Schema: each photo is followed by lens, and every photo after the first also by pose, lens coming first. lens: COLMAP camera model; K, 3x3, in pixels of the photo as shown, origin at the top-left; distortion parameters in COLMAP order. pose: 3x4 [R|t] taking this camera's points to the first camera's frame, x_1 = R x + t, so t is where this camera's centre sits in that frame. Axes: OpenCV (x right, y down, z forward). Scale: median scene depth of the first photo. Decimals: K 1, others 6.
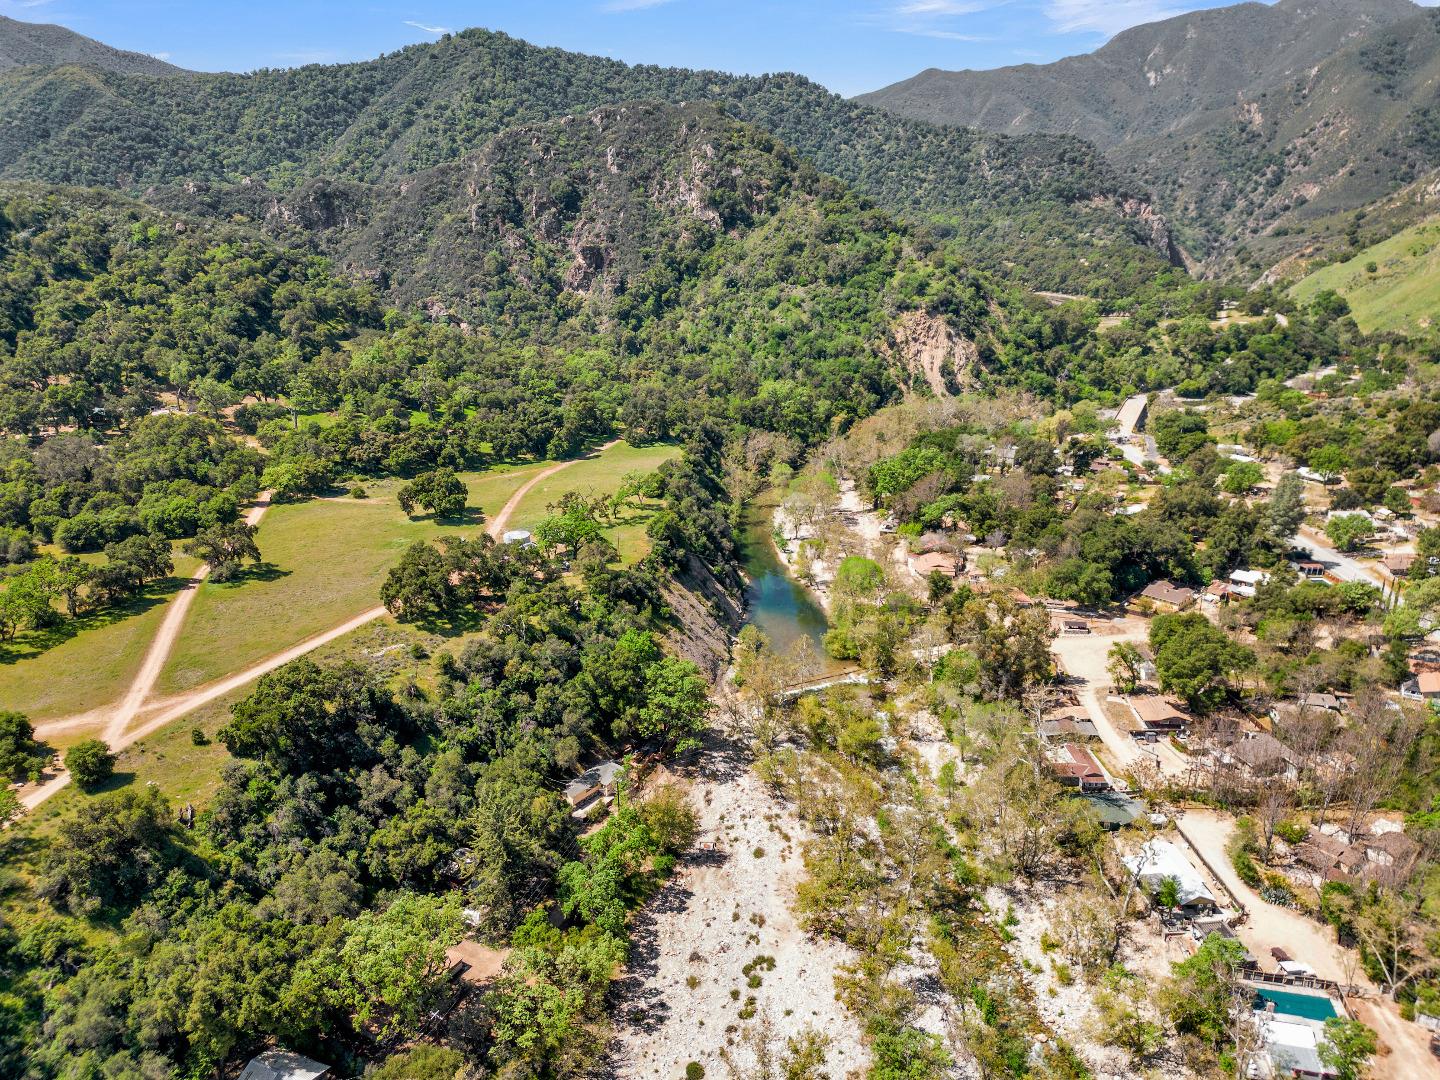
lens RADIAL K [[1022.6, 0, 716.8], [0, 1022.6, 541.8], [0, 0, 1]] dist [0.062139, -0.054783]
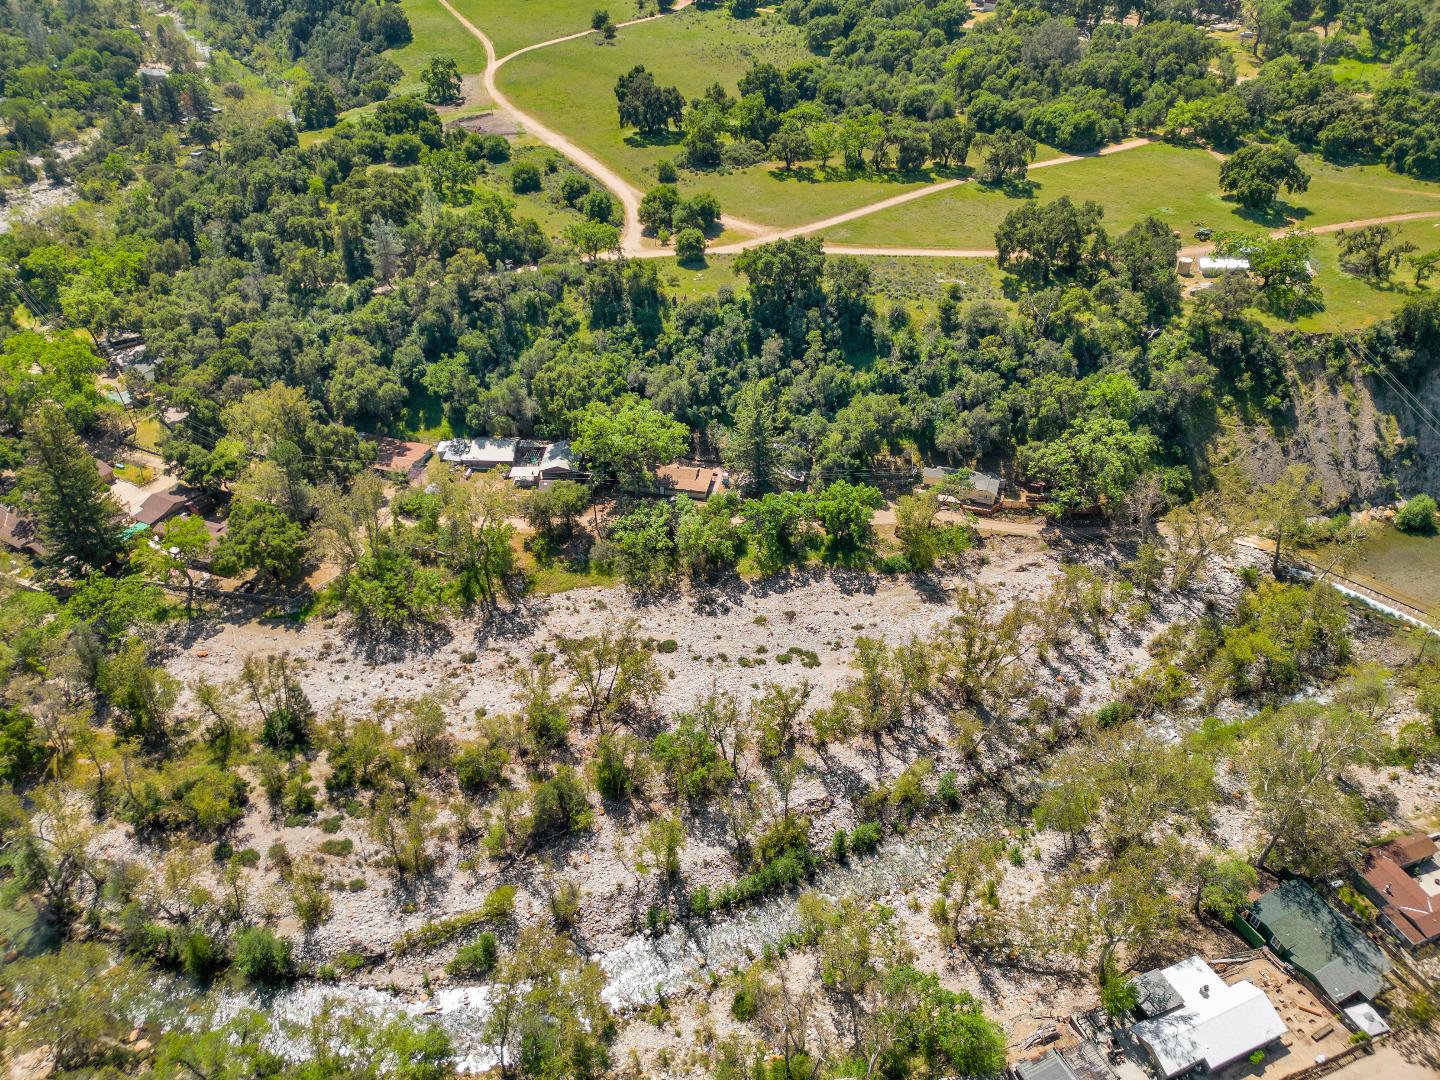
lens RADIAL K [[1022.6, 0, 700.2], [0, 1022.6, 535.6], [0, 0, 1]] dist [0.062139, -0.054783]
pose [[0.308282, 0.569108, -0.762285, 0.275946], [-0.292439, 0.819206, 0.493336, -0.062984], [0.905230, 0.070836, 0.418976, 0.178128]]
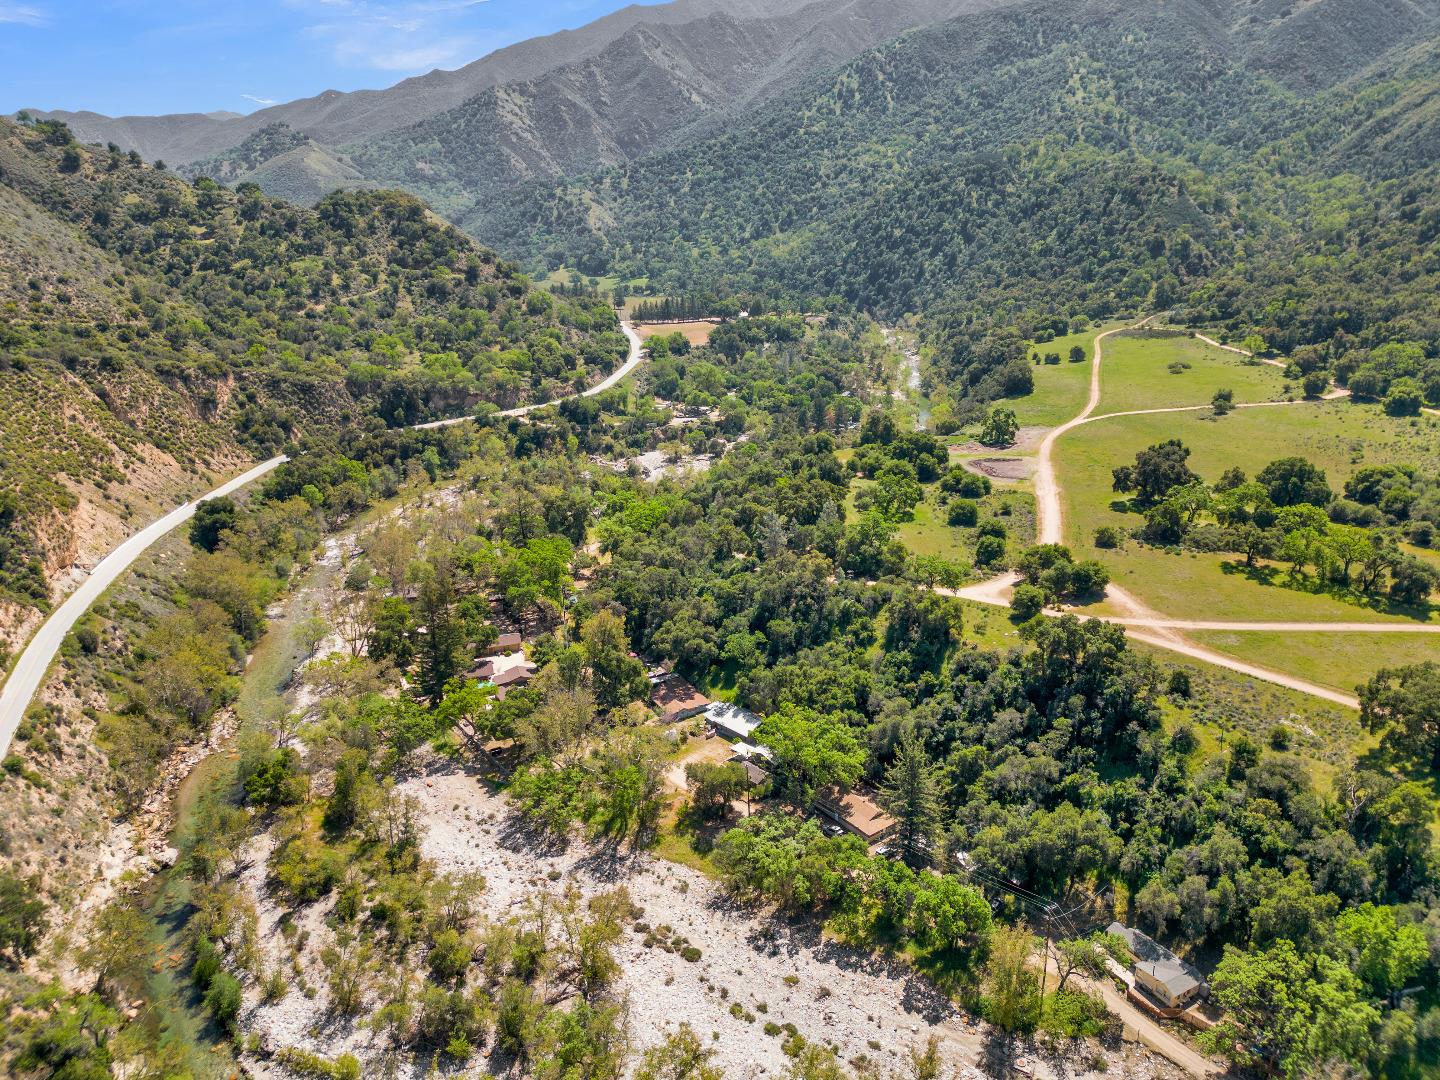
lens RADIAL K [[1022.6, 0, 704.0], [0, 1022.6, 498.2], [0, 0, 1]] dist [0.062139, -0.054783]
pose [[-0.422035, 0.271467, -0.864981, 0.278831], [-0.266990, 0.874583, 0.404748, -0.134125], [0.866373, 0.401759, -0.296626, 0.386616]]
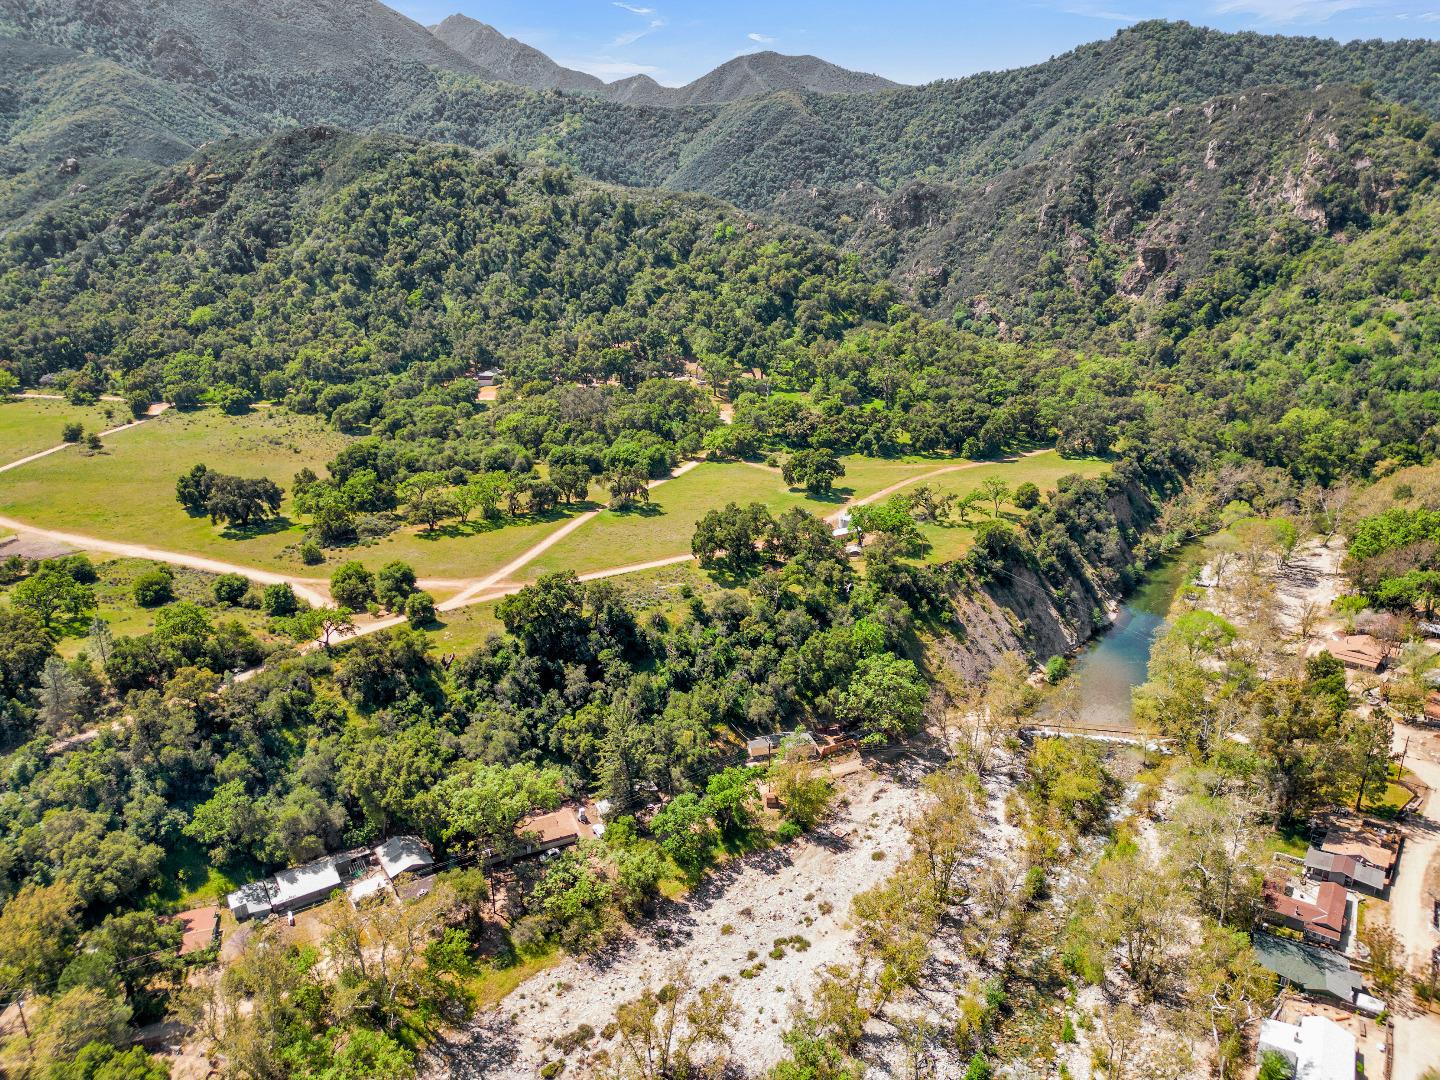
lens RADIAL K [[1022.6, 0, 713.1], [0, 1022.6, 532.8], [0, 0, 1]] dist [0.062139, -0.054783]
pose [[0.808393, 0.180643, -0.560240, 0.183408], [-0.184929, 0.981498, 0.049630, -0.010715], [0.558840, 0.063484, 0.826842, 0.029737]]
